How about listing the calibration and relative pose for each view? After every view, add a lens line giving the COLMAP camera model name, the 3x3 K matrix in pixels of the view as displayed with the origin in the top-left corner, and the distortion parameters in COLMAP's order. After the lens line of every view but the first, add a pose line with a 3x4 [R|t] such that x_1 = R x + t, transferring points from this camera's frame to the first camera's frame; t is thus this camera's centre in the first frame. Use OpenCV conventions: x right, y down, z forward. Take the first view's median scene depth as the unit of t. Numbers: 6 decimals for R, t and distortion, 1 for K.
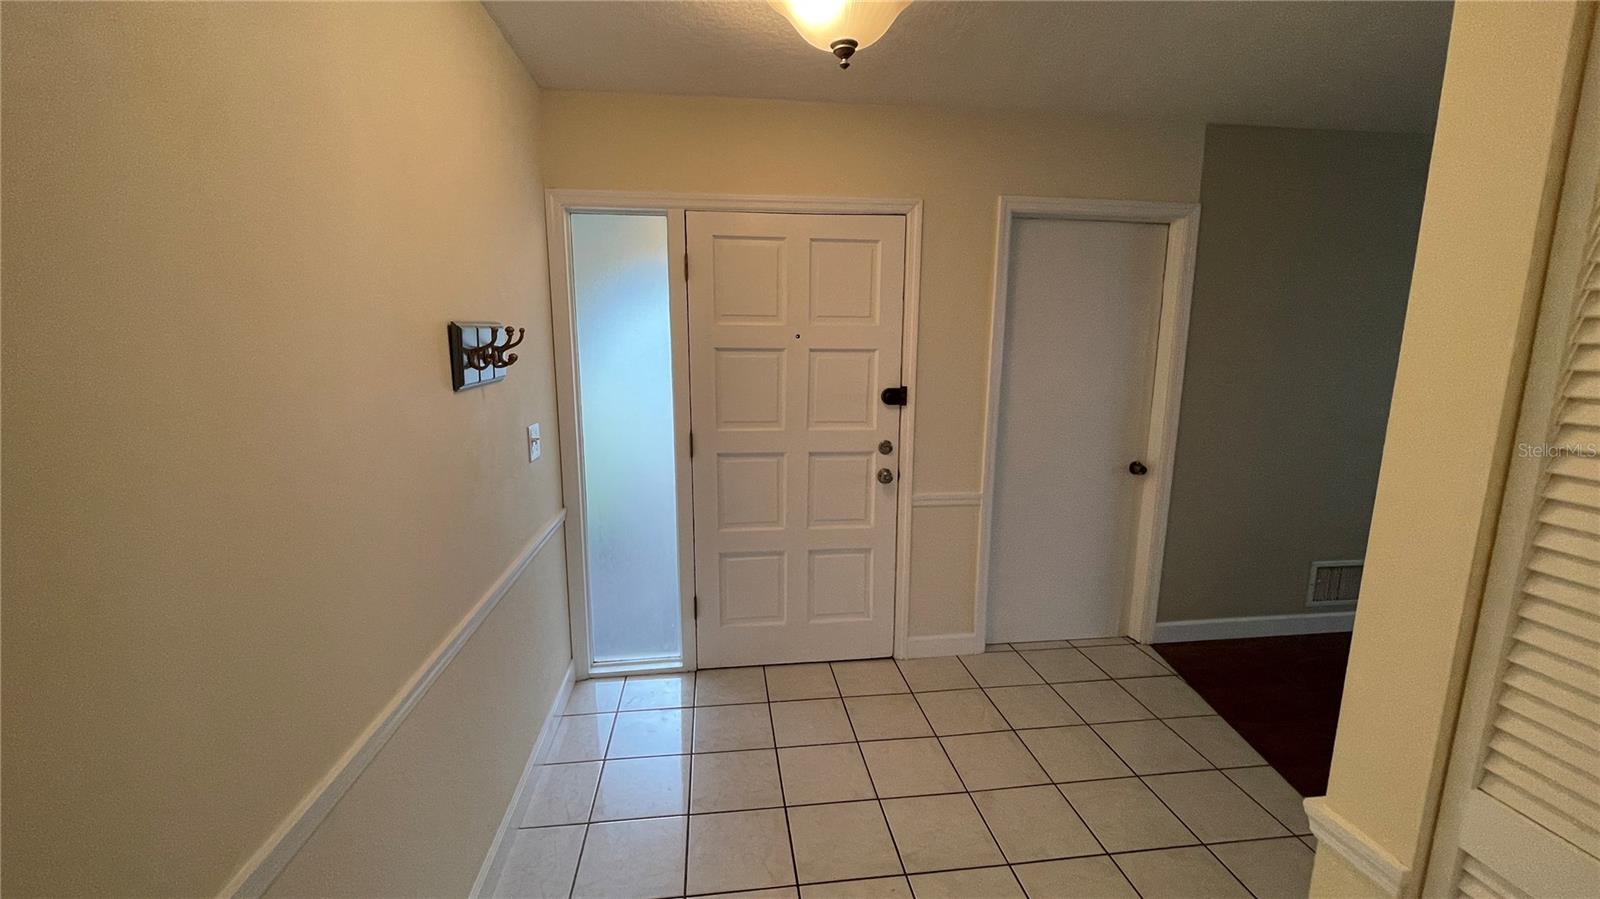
lens RADIAL K [[645.7, 0, 795.5], [0, 645.7, 454.1], [0, 0, 1]] dist [0.002994, -0.000086]
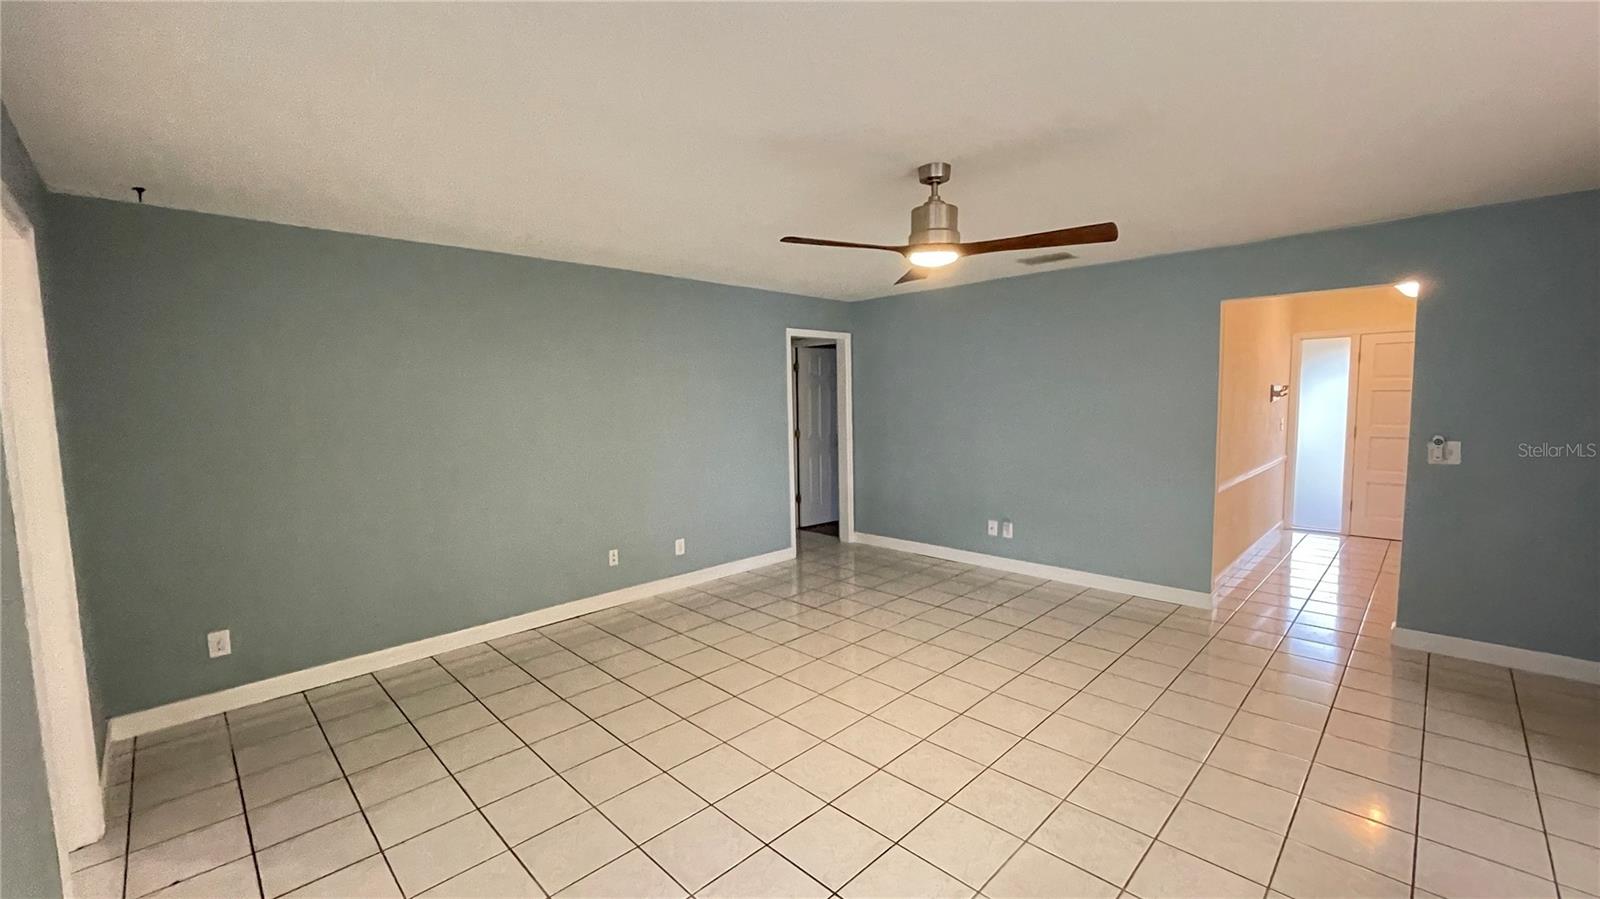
lens RADIAL K [[645.7, 0, 794.4], [0, 645.7, 448.8], [0, 0, 1]] dist [0.002994, -0.000086]
pose [[0.597759, 0.056488, -0.799683, 0.505884], [-0.116836, 0.993002, -0.017190, 0.328423], [0.793117, 0.103707, 0.600176, -2.023620]]
